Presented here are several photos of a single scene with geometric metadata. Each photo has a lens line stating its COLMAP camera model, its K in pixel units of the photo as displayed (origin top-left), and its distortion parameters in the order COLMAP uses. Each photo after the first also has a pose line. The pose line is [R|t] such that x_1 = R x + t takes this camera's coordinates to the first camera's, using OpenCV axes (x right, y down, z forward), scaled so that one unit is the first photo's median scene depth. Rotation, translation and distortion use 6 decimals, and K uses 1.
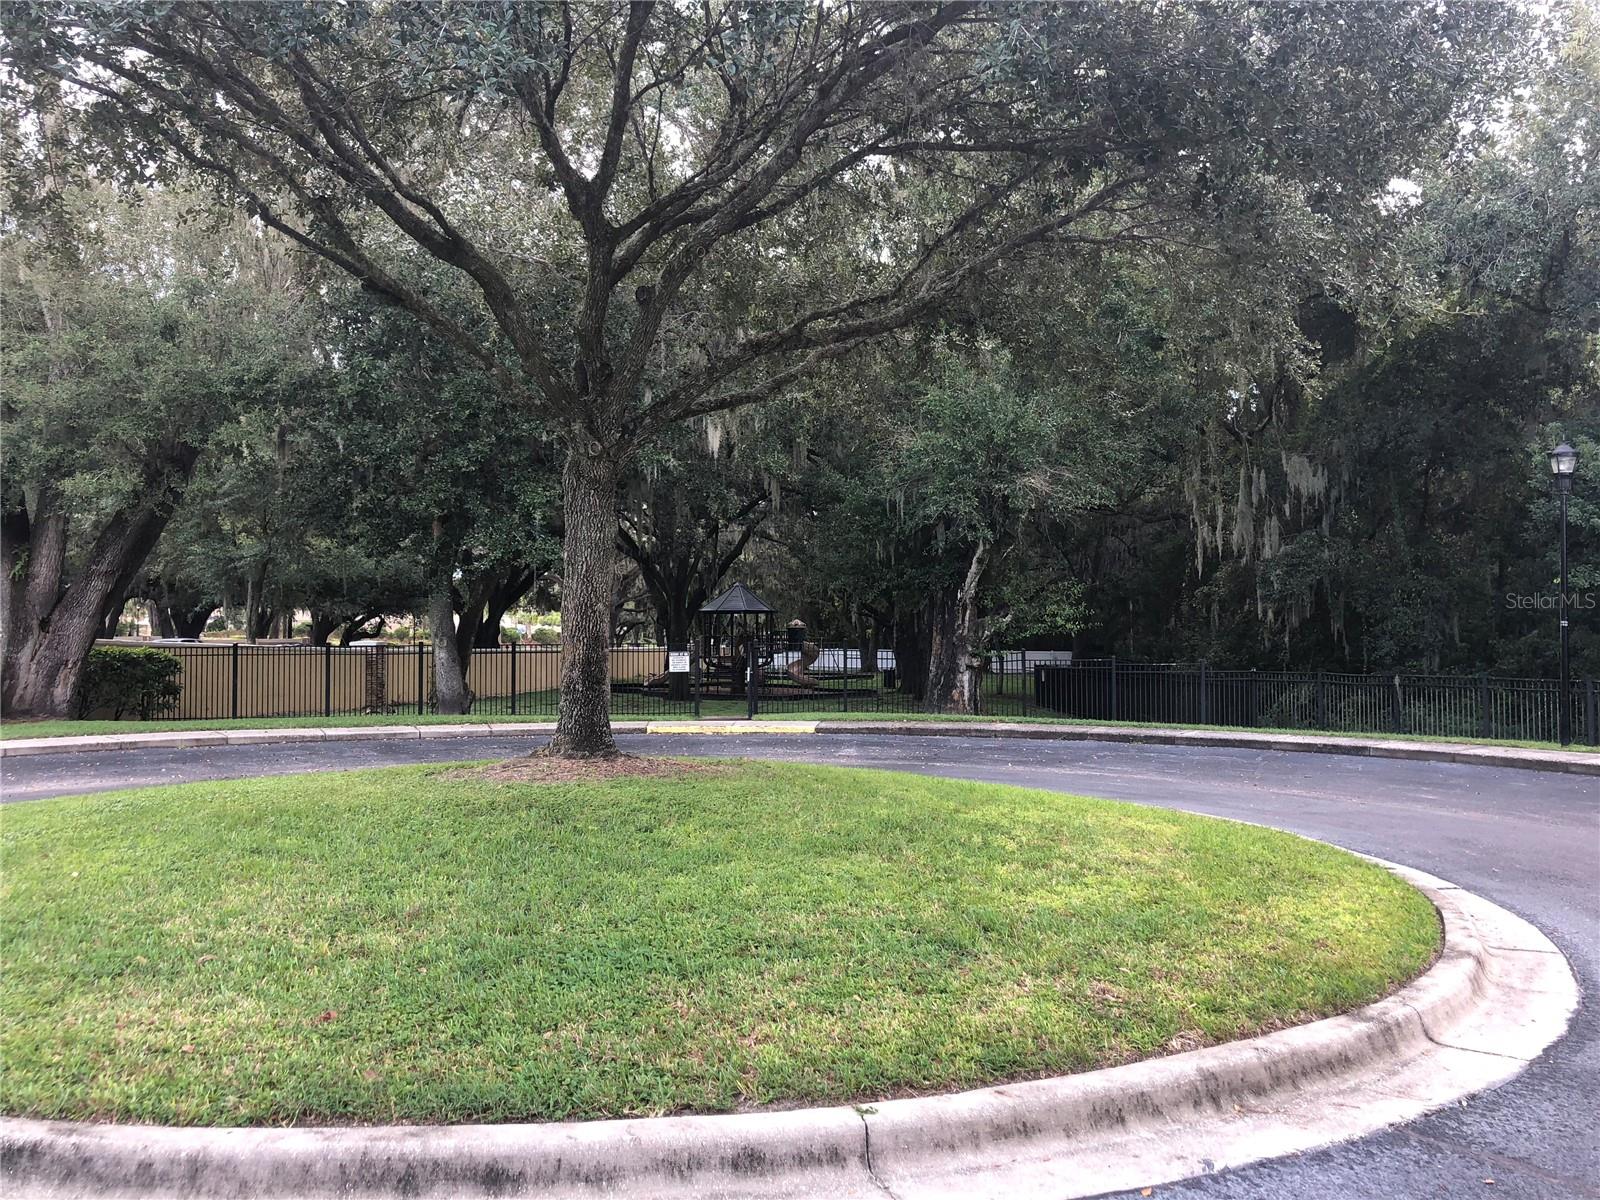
lens RADIAL K [[1274.0, 0, 800.0], [0, 1274.0, 600.0], [0, 0, 1]] dist [0.026419, -0.002990]
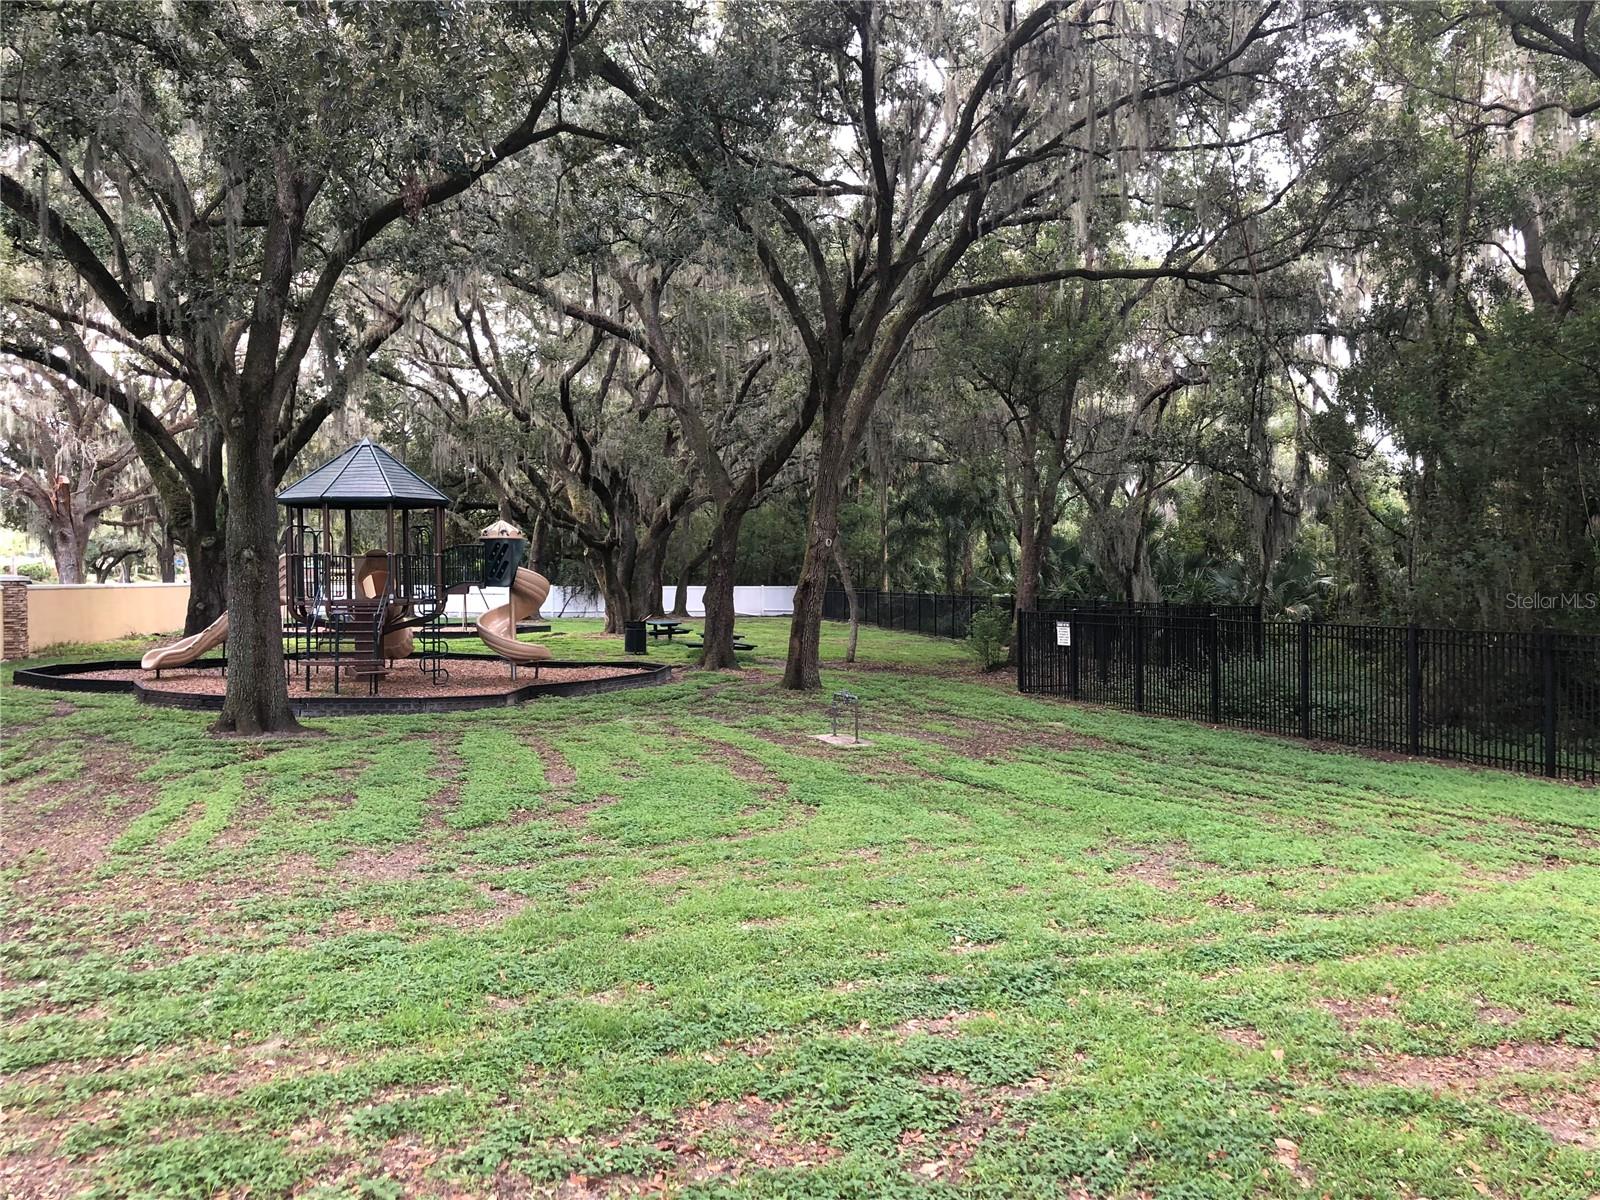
lens RADIAL K [[1274.0, 0, 800.0], [0, 1274.0, 600.0], [0, 0, 1]] dist [0.026419, -0.002990]
pose [[0.937959, 0.001001, 0.346746, -0.061017], [-0.016453, 0.998998, 0.041624, 0.021981], [-0.346357, -0.044746, 0.937035, 0.489449]]
